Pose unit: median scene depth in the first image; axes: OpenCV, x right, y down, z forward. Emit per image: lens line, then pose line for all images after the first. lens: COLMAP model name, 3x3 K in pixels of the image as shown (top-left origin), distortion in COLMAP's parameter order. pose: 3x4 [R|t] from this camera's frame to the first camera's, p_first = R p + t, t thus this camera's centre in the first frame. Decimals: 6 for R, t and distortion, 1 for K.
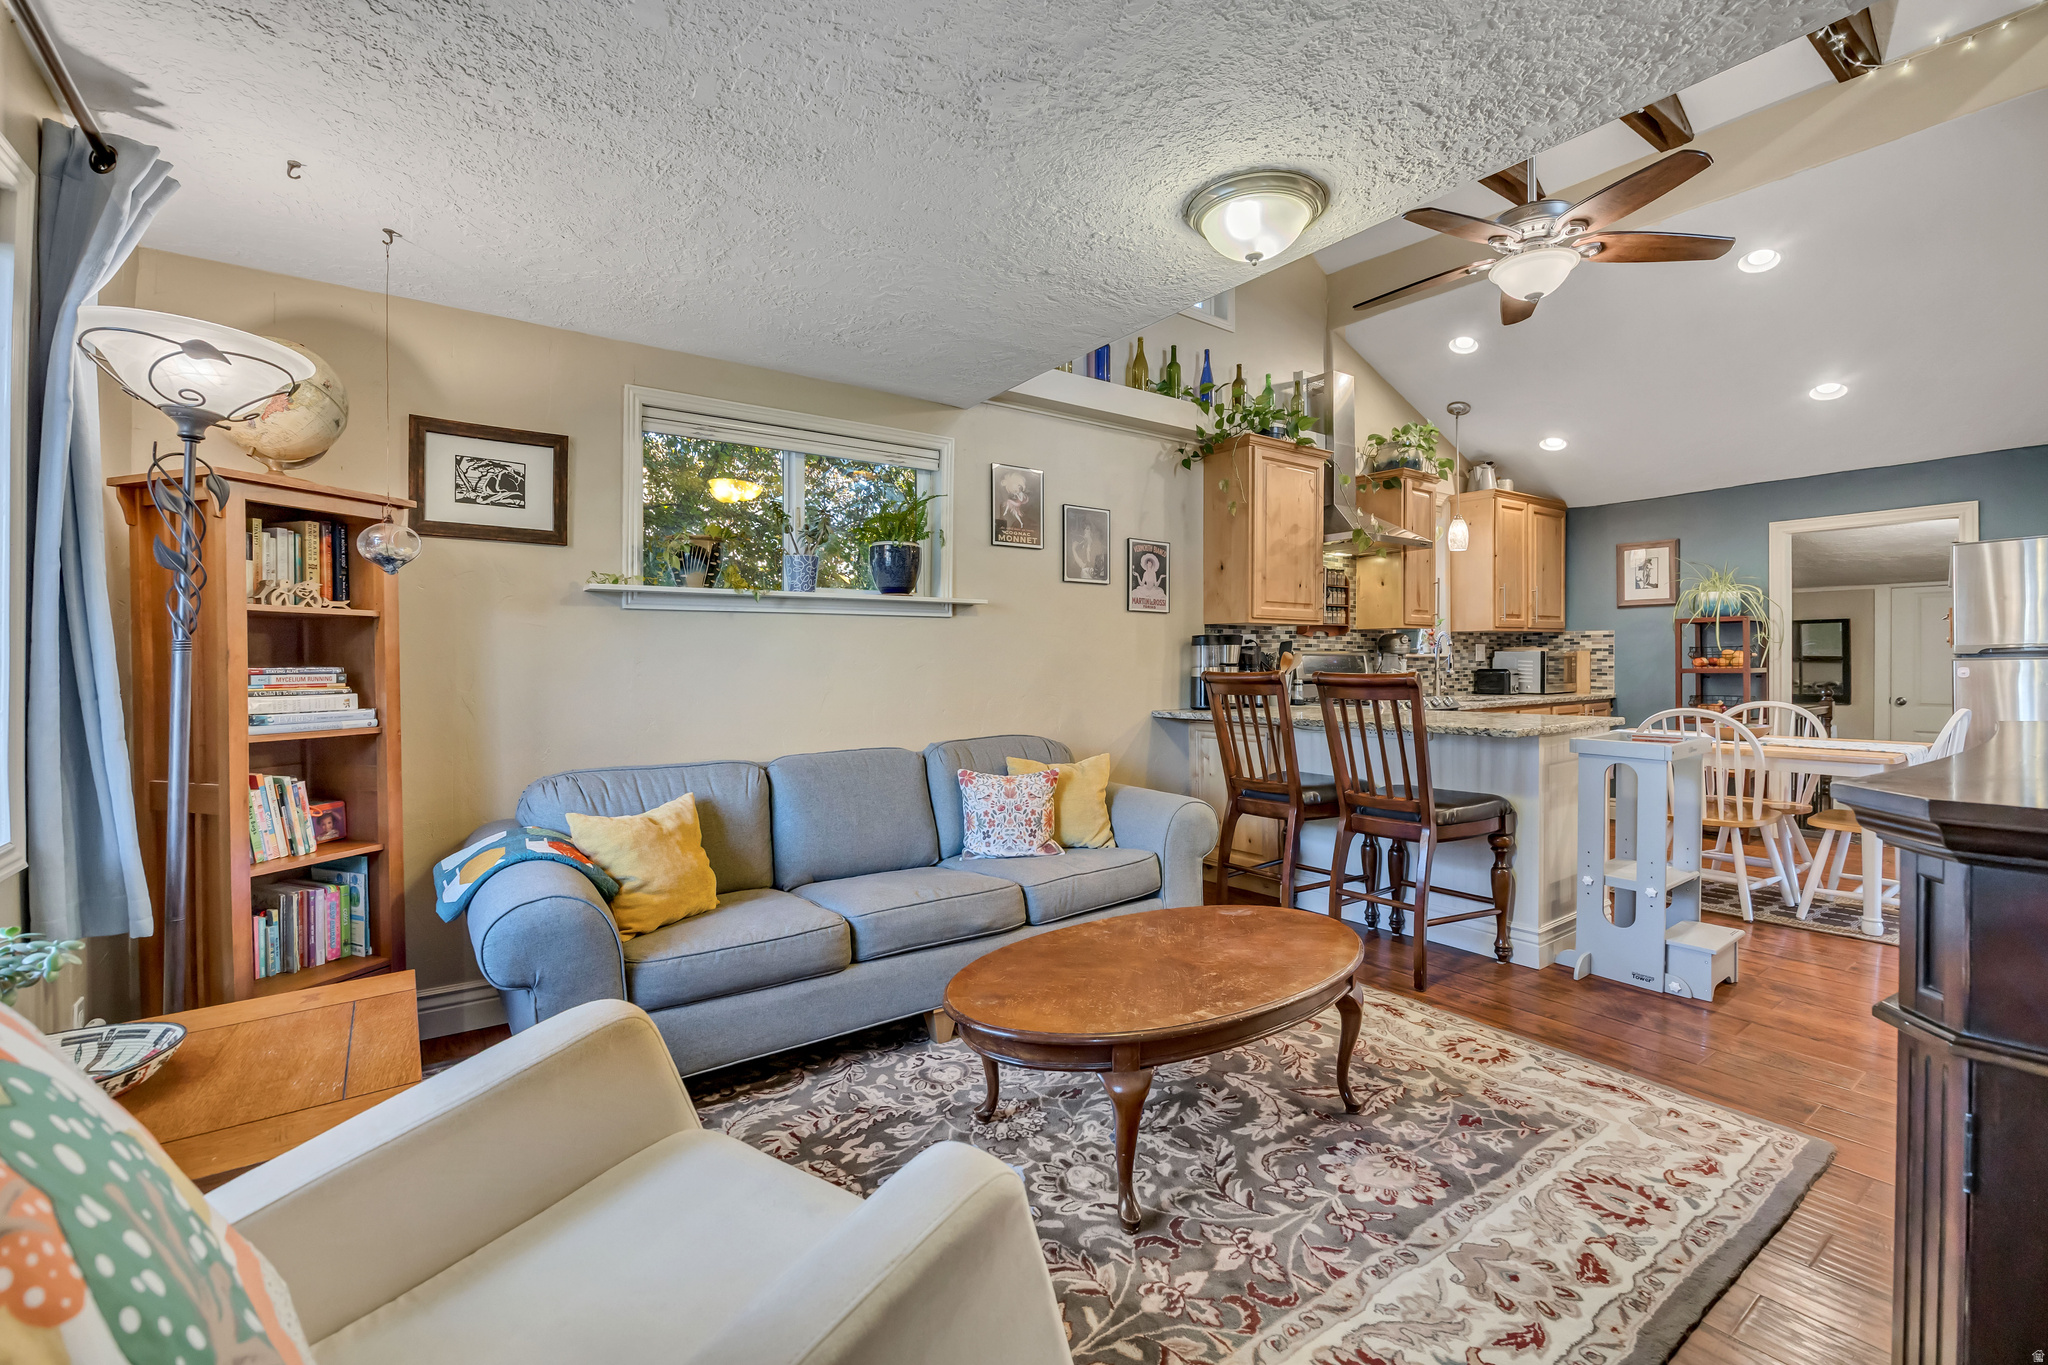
lens RADIAL K [[902.6, 0, 1008.9], [0, 902.6, 670.3], [0, 0, 1]] dist [-0.015314, 0.002290]
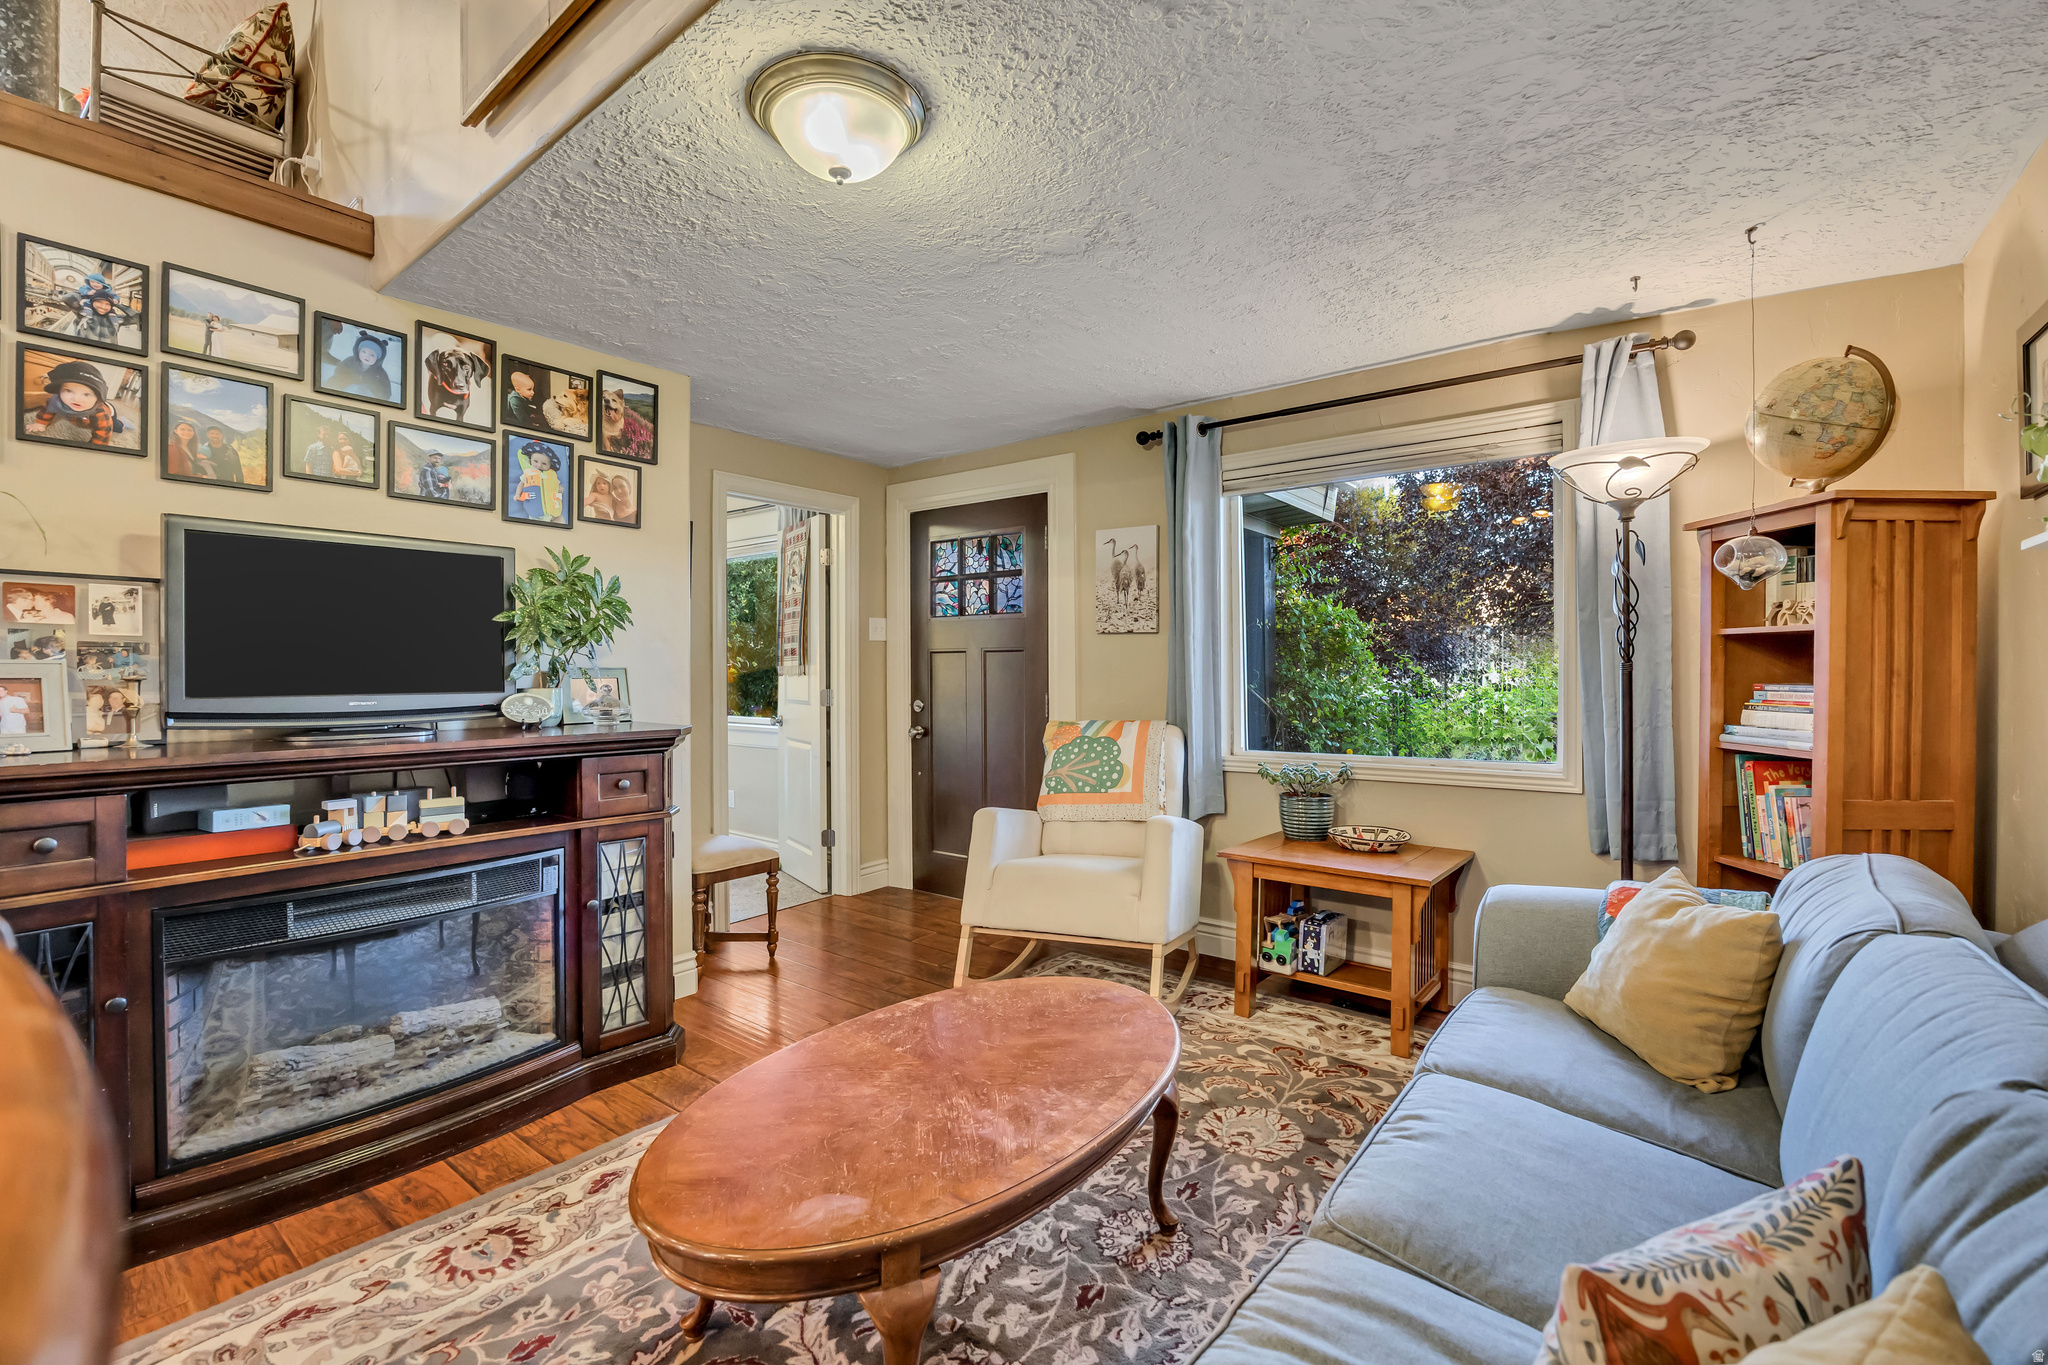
lens RADIAL K [[902.6, 0, 1018.0], [0, 902.6, 676.1], [0, 0, 1]] dist [-0.015314, 0.002290]
pose [[-0.958215, 0.007148, -0.285960, 0.145597], [0.002240, 0.999845, 0.017487, -0.014055], [0.286040, 0.016116, -0.958082, 0.745654]]
